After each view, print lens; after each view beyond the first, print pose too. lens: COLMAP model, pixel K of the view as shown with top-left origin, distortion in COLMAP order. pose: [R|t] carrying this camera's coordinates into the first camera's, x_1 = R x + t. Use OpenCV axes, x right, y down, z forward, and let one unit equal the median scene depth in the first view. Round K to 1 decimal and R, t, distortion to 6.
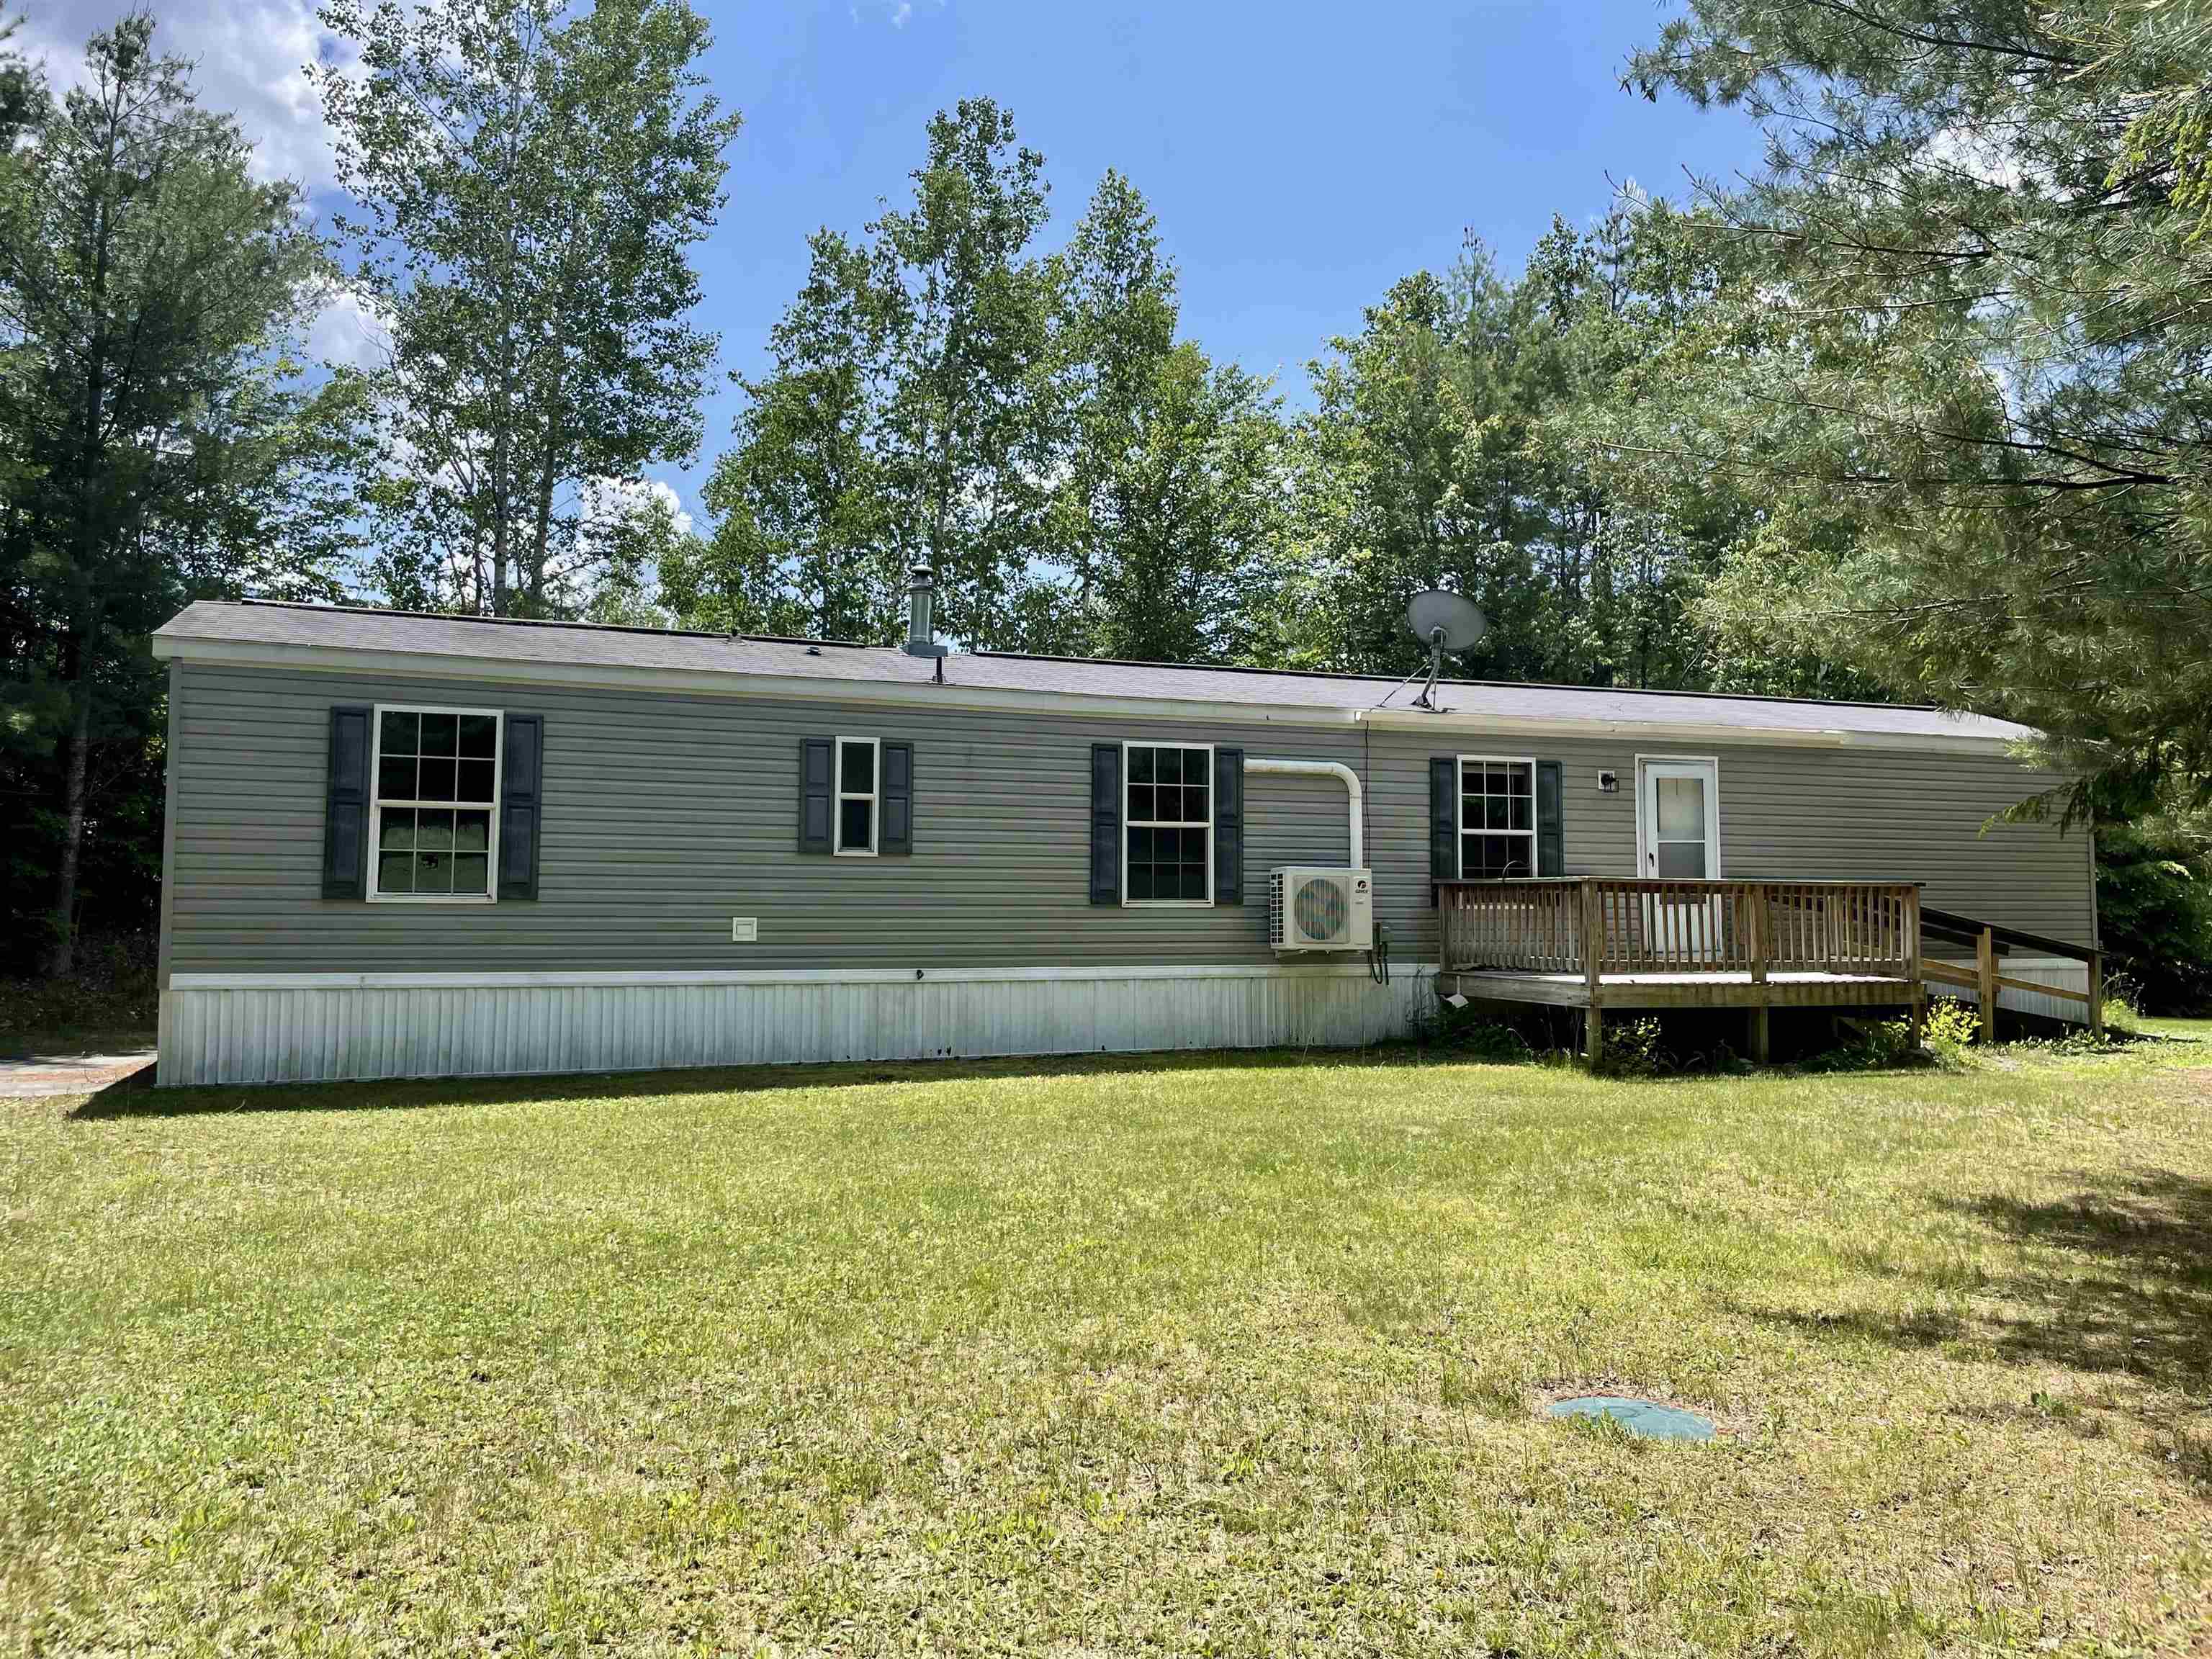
lens RADIAL K [[1683.9, 0, 1104.5], [0, 1683.9, 794.6], [0, 0, 1]] dist [0.094272, -0.132593]
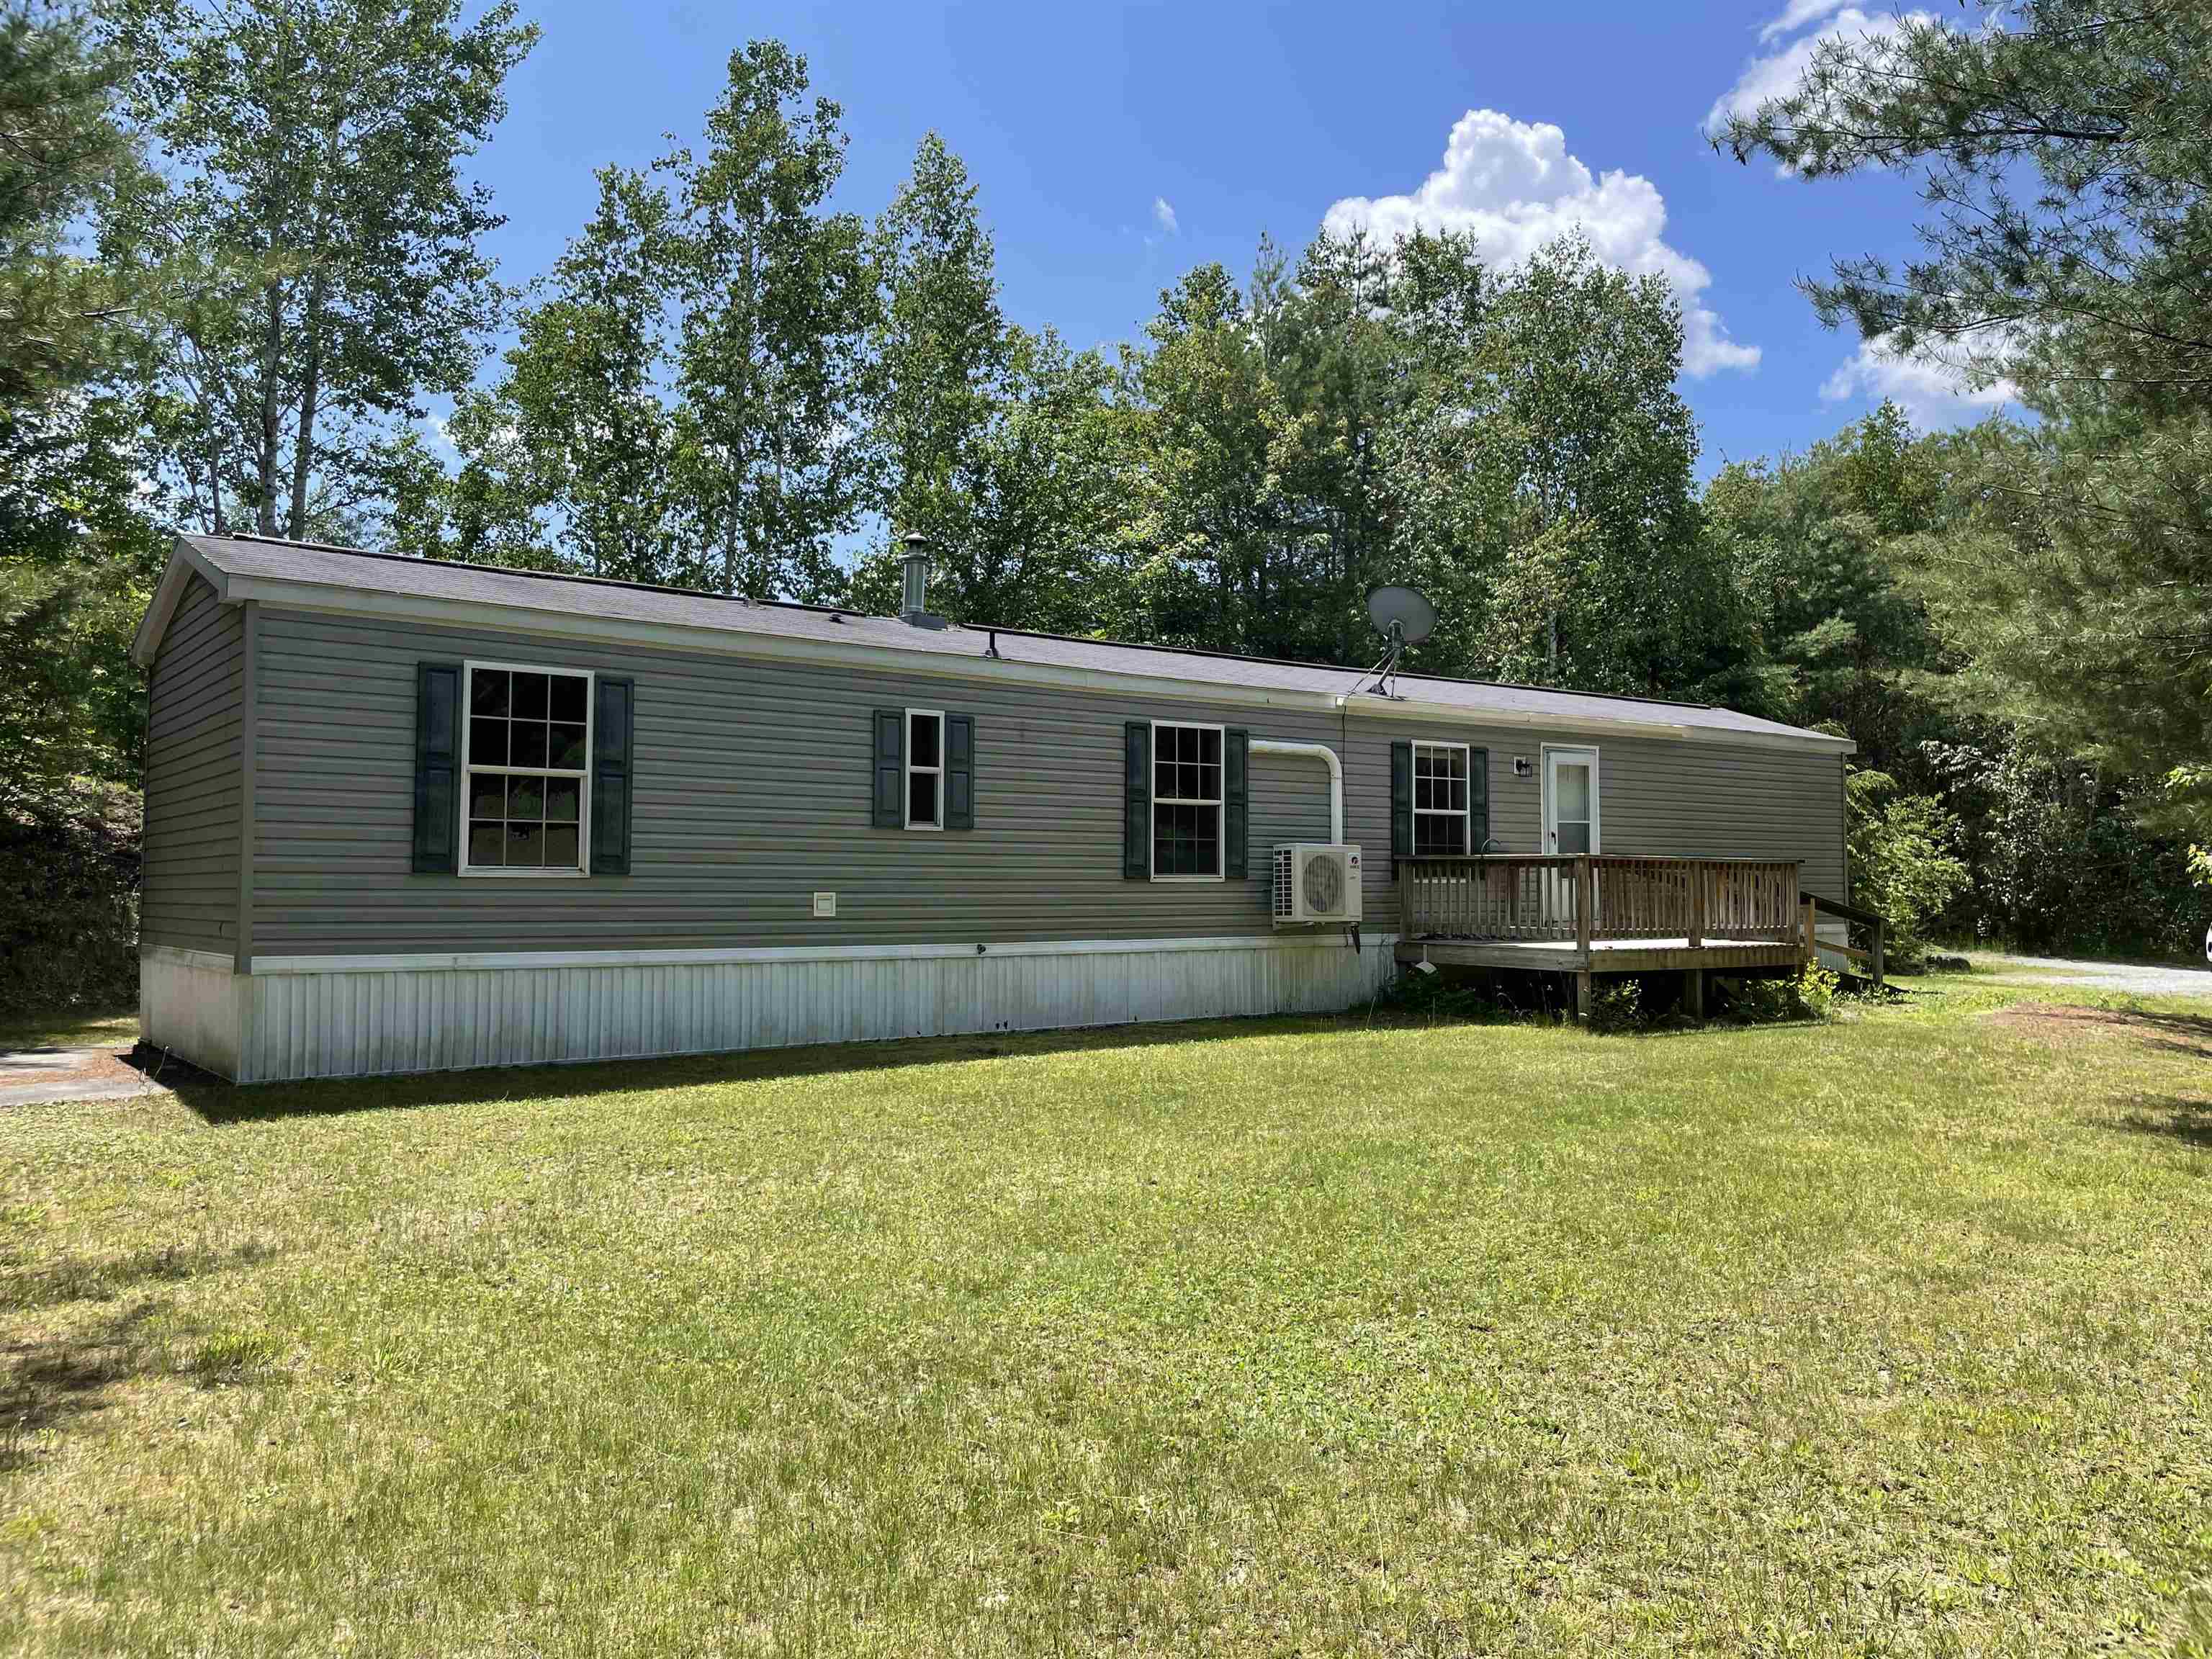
lens RADIAL K [[1687.9, 0, 1103.9], [0, 1687.9, 809.0], [0, 0, 1]] dist [0.085498, -0.119812]
pose [[0.960446, 0.011461, 0.278230, -0.317345], [-0.018425, 0.999579, 0.022429, -0.000063], [-0.277855, -0.026668, 0.960253, 0.021509]]
